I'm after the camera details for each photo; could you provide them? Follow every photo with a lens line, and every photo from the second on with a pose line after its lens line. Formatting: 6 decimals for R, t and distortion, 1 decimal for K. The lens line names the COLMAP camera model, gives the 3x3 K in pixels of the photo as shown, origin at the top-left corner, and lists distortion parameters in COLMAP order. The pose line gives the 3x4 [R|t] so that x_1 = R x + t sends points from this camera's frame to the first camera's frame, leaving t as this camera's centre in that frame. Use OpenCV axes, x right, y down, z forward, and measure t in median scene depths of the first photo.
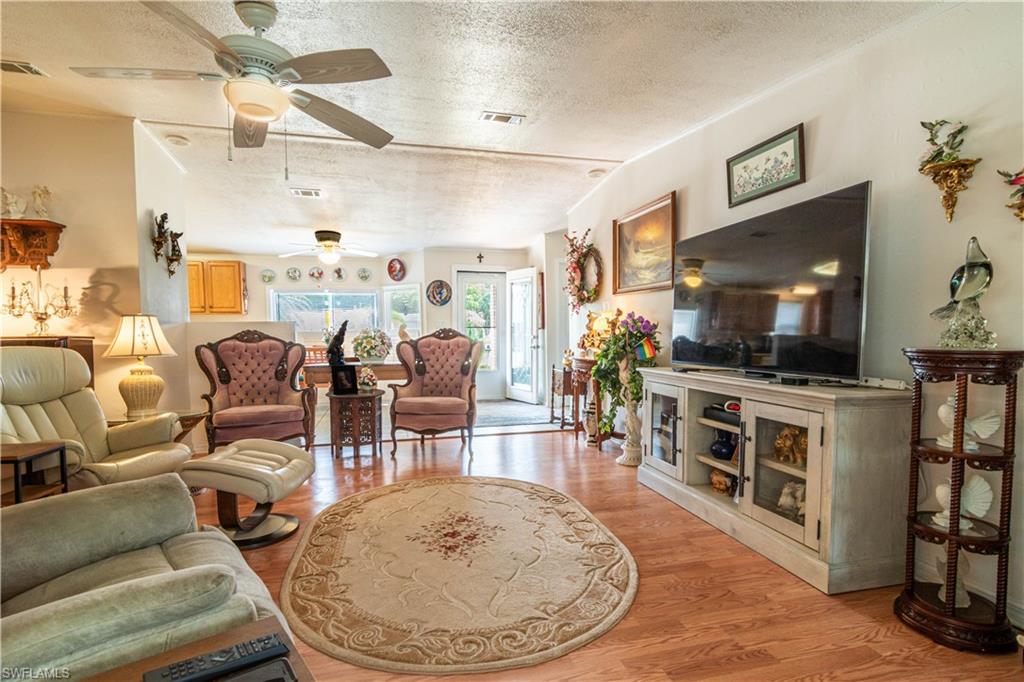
lens RADIAL K [[506.3, 0, 512.3], [0, 506.3, 360.1], [0, 0, 1]] dist [-0.003527, 0.002981]
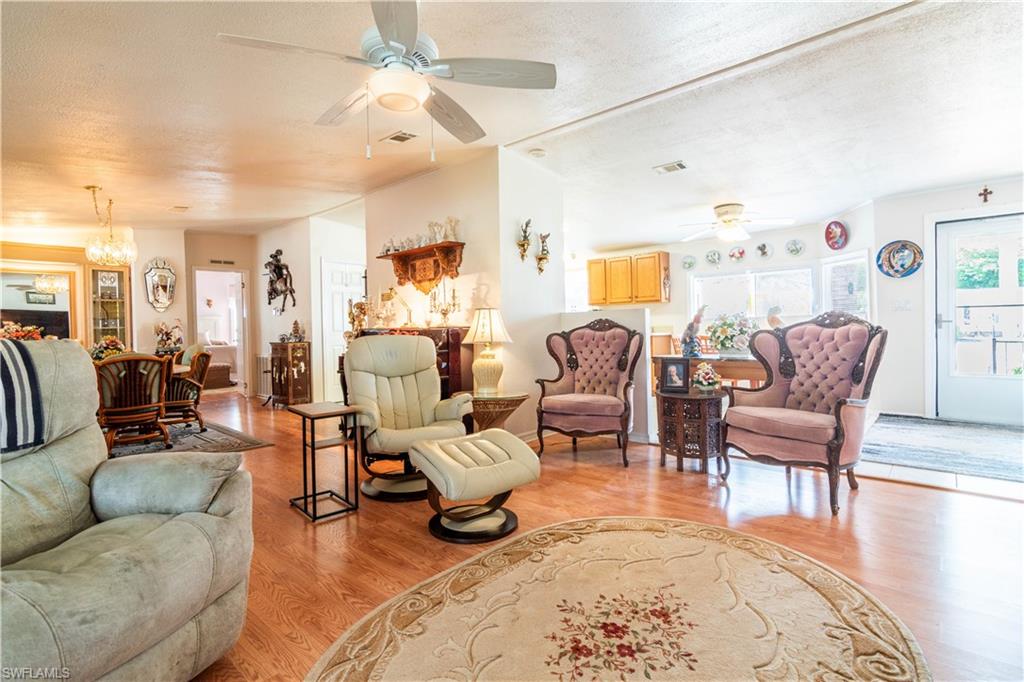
lens RADIAL K [[486.9, 0, 509.0], [0, 486.9, 333.8], [0, 0, 1]] dist [-0.002649, 0.001307]
pose [[0.553913, 0.009736, -0.832518, 0.198521], [-0.028283, 0.999575, -0.007128, -0.018004], [0.832094, 0.027495, 0.553953, 0.321988]]
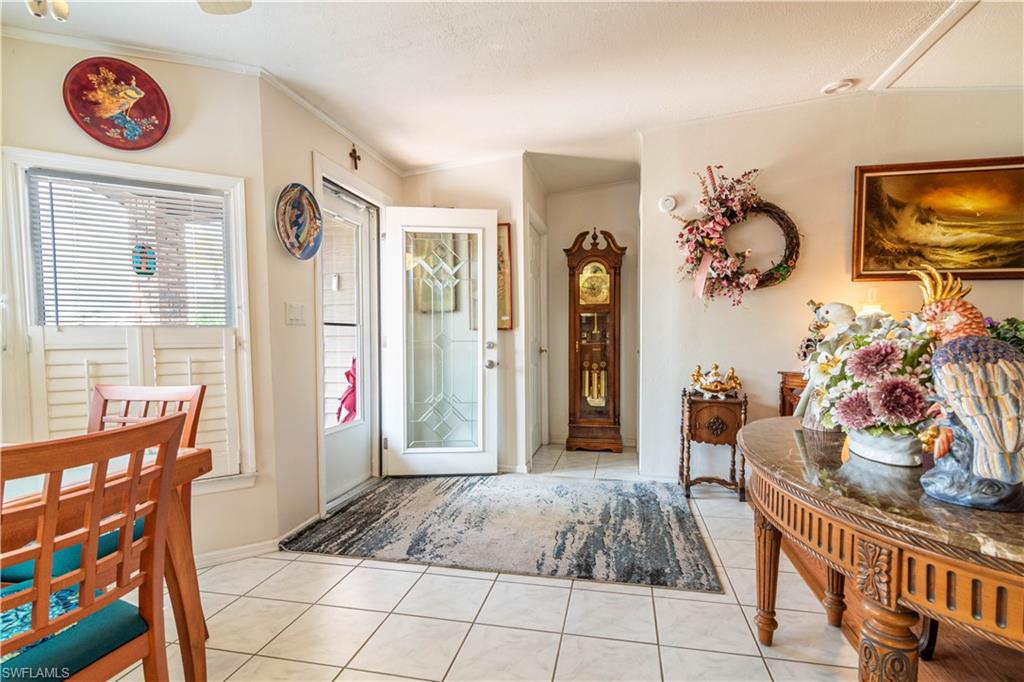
lens RADIAL K [[506.3, 0, 519.5], [0, 506.3, 362.9], [0, 0, 1]] dist [-0.003527, 0.002981]
pose [[0.442432, -0.043323, 0.895755, -0.674768], [0.053411, 0.998332, 0.021904, -0.062607], [-0.895210, 0.038152, 0.444008, 1.231078]]
